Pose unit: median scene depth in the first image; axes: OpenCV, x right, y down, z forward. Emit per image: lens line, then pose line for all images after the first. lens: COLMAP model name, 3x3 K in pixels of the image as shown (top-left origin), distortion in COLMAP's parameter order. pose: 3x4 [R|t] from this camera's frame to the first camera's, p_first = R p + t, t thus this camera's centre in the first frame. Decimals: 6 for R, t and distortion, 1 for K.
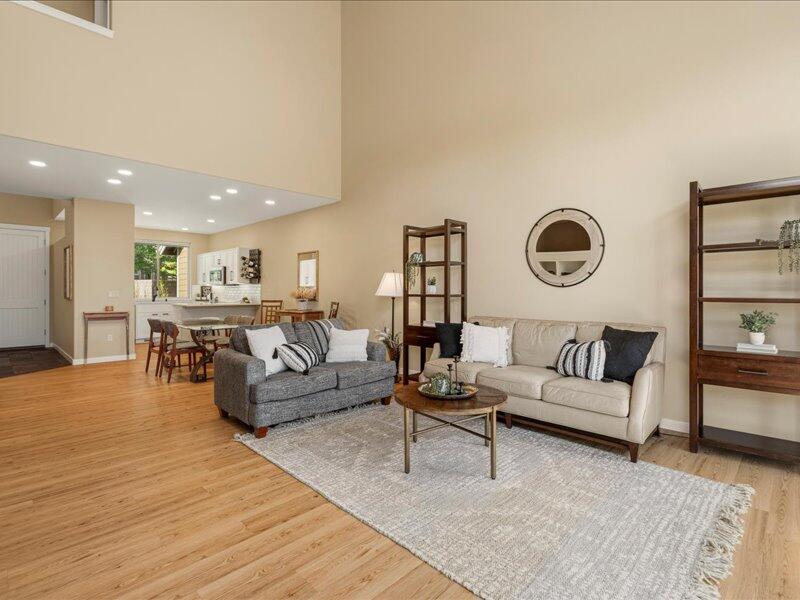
lens RADIAL K [[411.1, 0, 406.8], [0, 411.1, 298.6], [0, 0, 1]] dist [-0.001822, 0.000822]
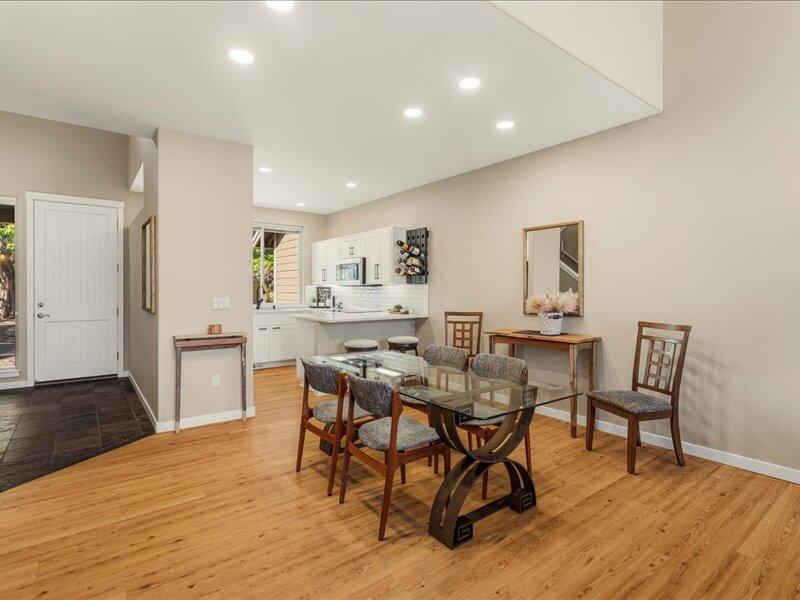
lens RADIAL K [[411.1, 0, 395.8], [0, 411.1, 299.7], [0, 0, 1]] dist [-0.001822, 0.000822]
pose [[0.989630, 0.004380, -0.143574, -0.344963], [-0.003601, 0.999977, 0.005682, -0.017055], [0.143595, -0.005106, 0.989623, 0.414773]]
